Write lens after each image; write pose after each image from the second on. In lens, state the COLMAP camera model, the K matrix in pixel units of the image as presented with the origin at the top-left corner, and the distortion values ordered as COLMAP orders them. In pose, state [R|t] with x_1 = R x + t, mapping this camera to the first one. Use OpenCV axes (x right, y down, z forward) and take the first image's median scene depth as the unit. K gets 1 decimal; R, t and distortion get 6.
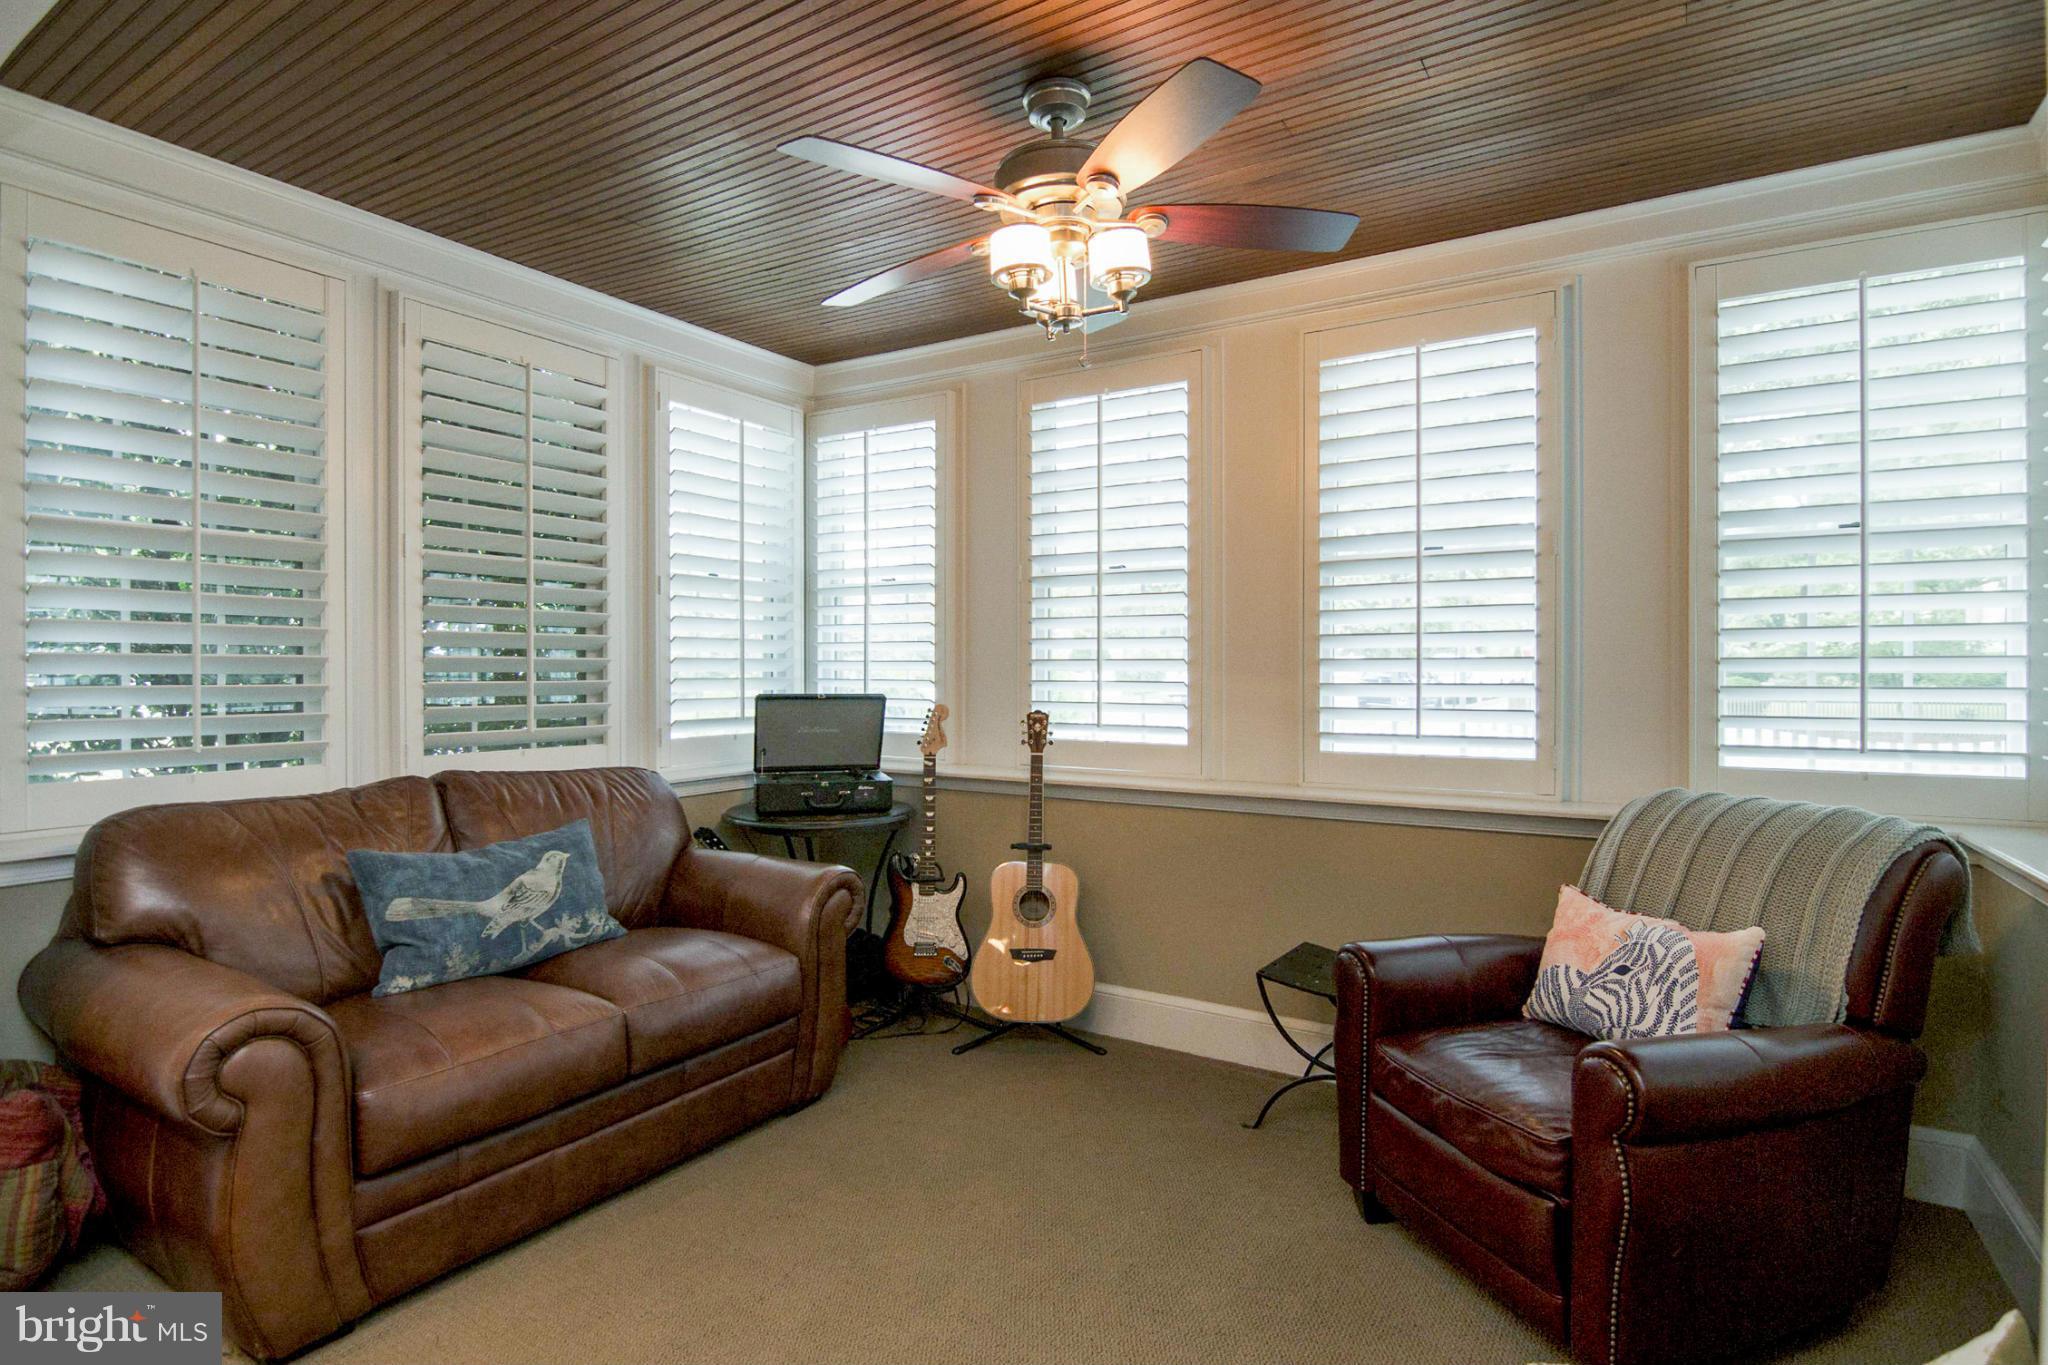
lens RADIAL K [[1055.0, 0, 1025.0], [0, 1055.0, 674.3], [0, 0, 1]] dist [-0.006406, -0.001929]
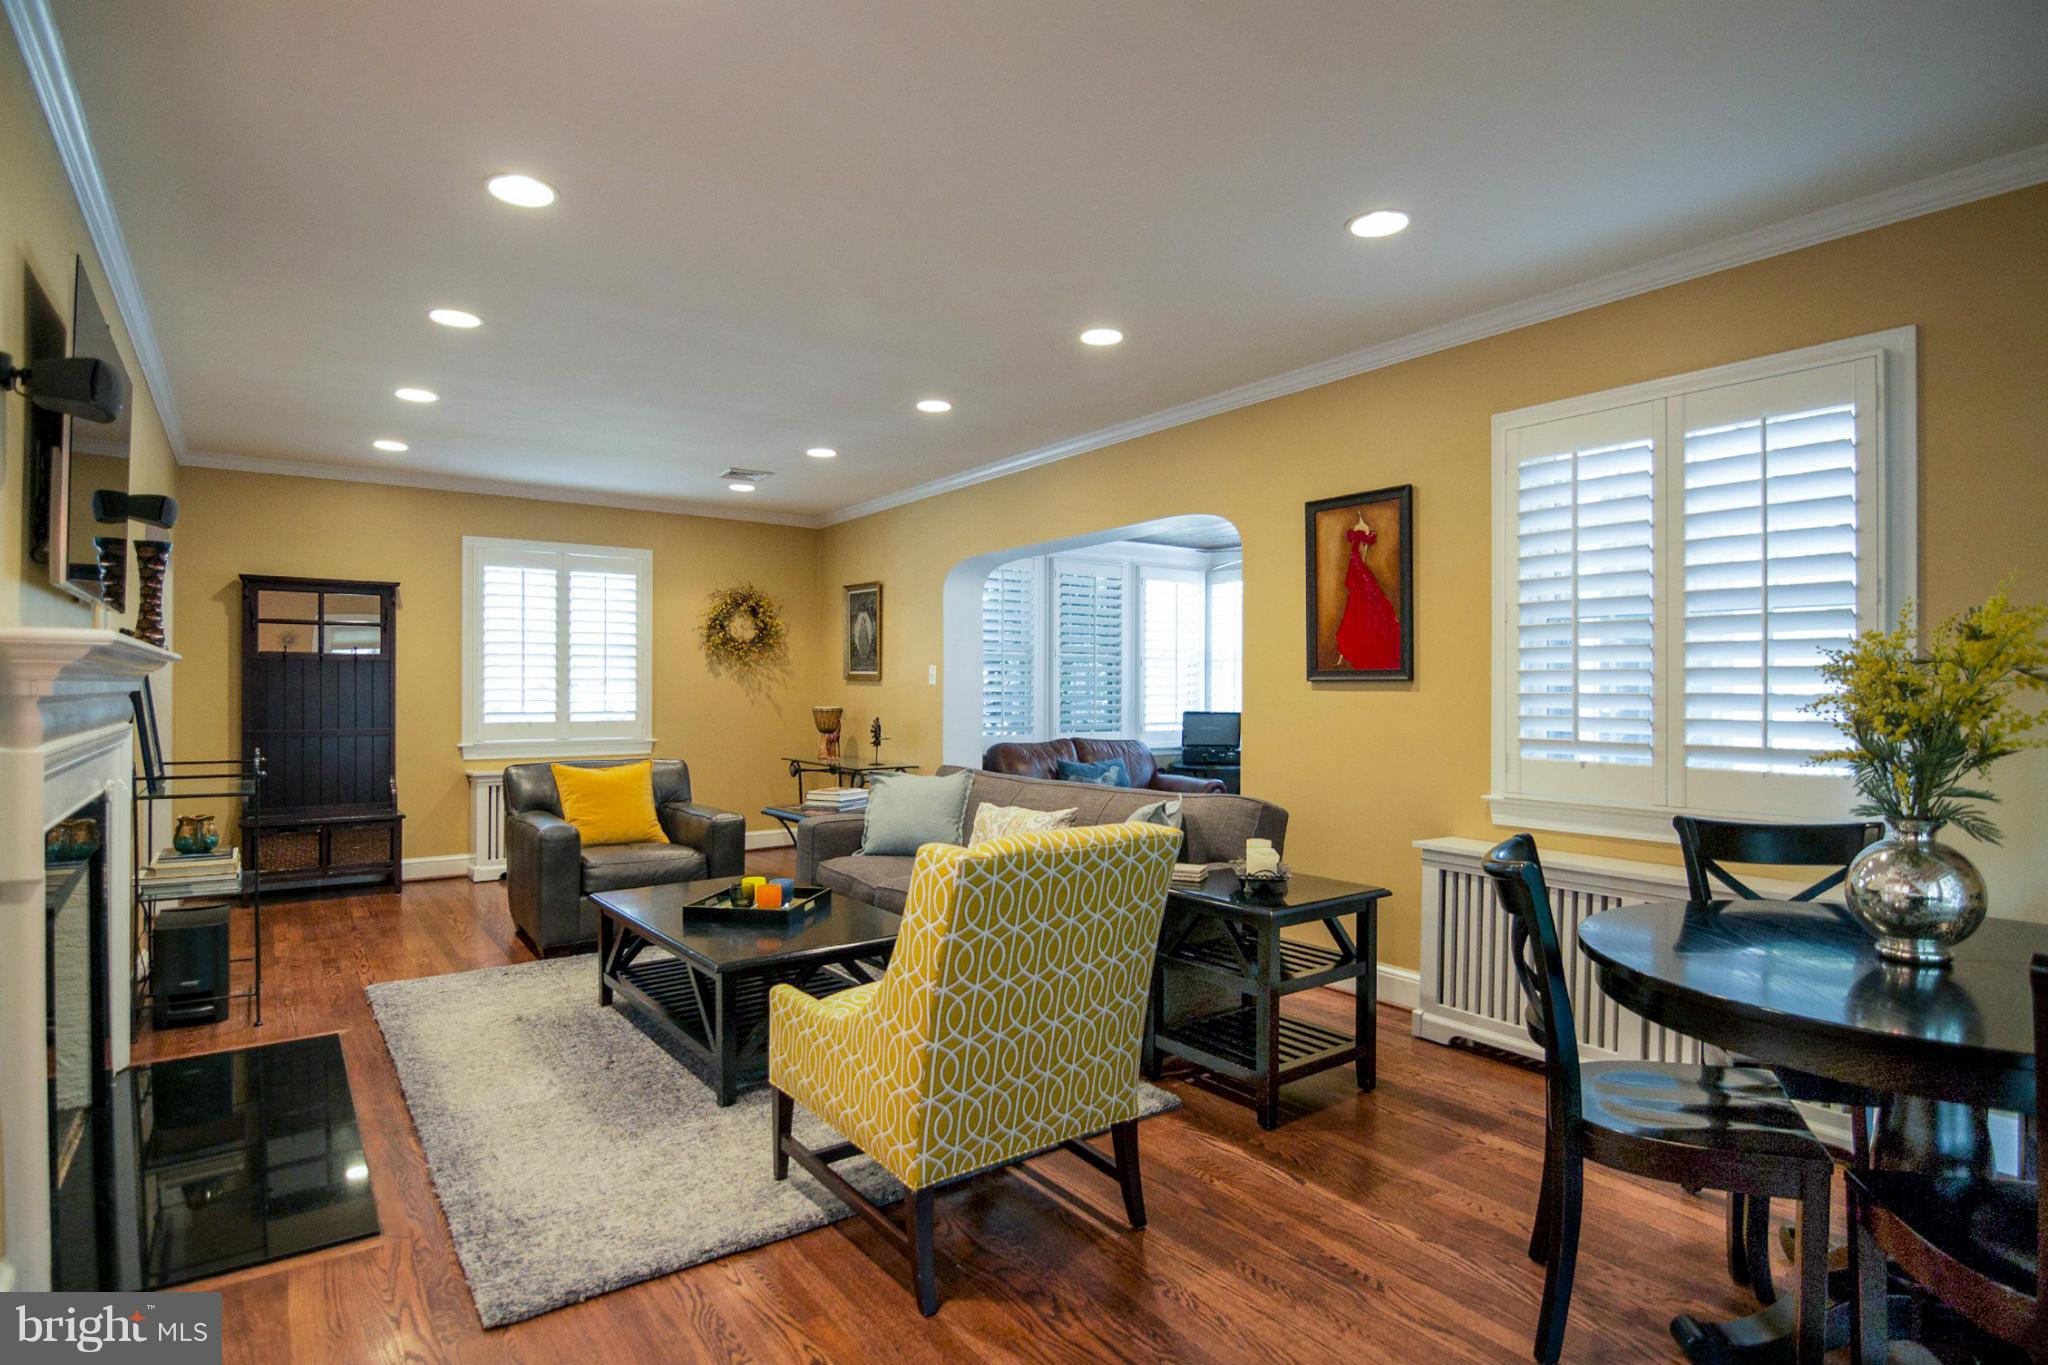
lens RADIAL K [[1055.0, 0, 1030.1], [0, 1055.0, 681.7], [0, 0, 1]] dist [-0.006406, -0.001929]
pose [[0.928837, 0.001536, -0.370485, 0.305302], [-0.007640, 0.999858, -0.015009, -0.008760], [0.370409, 0.016771, 0.928717, -1.348703]]
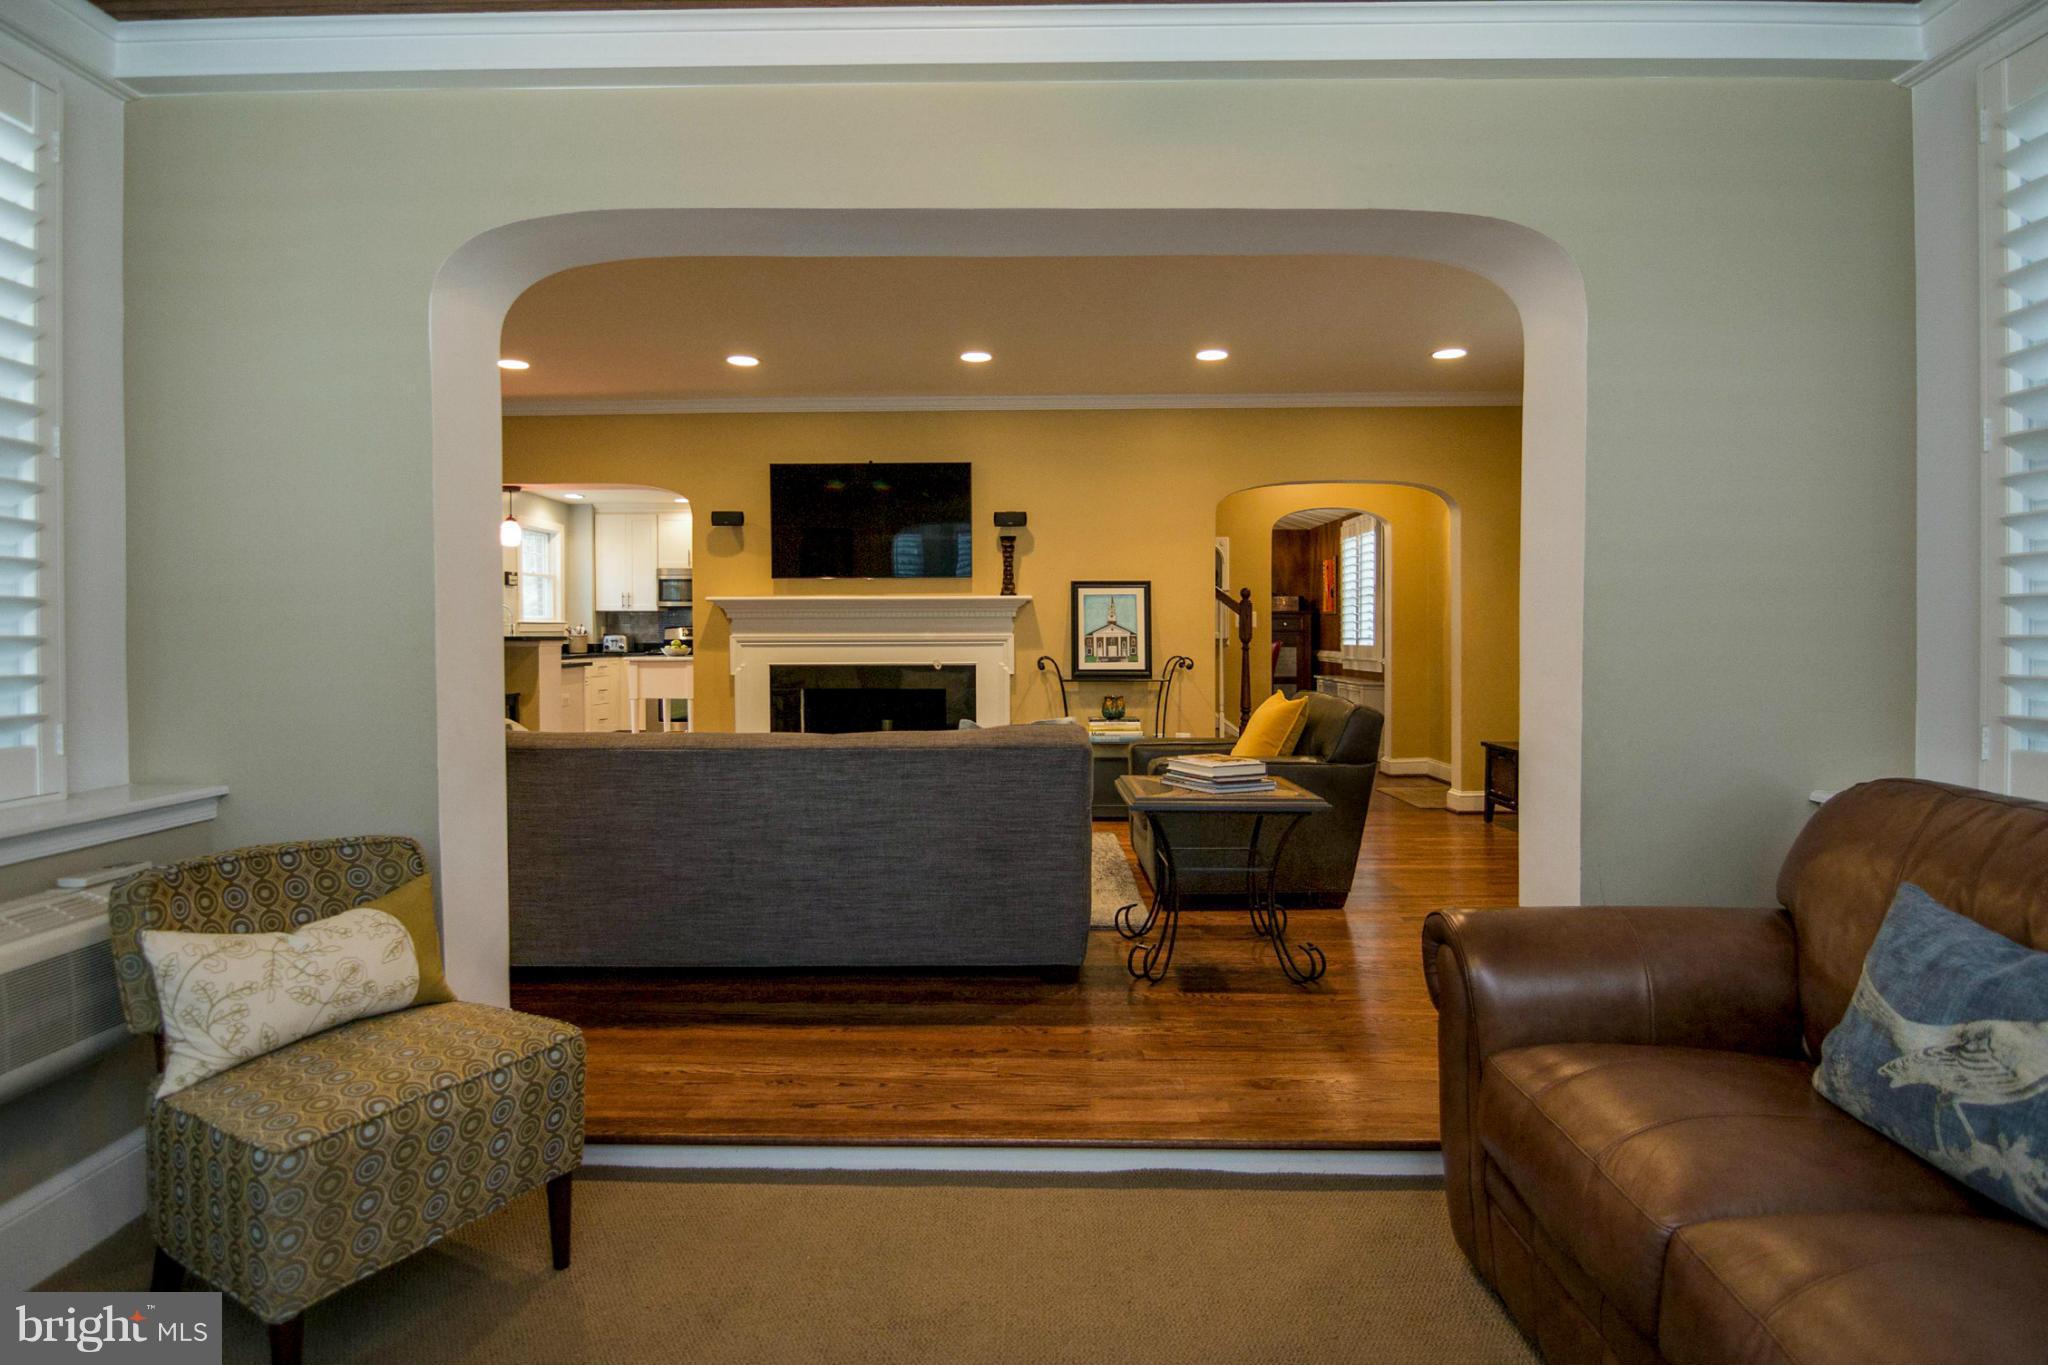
lens RADIAL K [[1138.4, 0, 1028.4], [0, 1138.4, 670.8], [0, 0, 1]] dist [0.000649, -0.000435]
pose [[-0.858915, 0.021194, -0.511679, 0.176431], [-0.000367, 0.999118, 0.042000, 0.002572], [0.512118, 0.036262, -0.858149, 1.132206]]
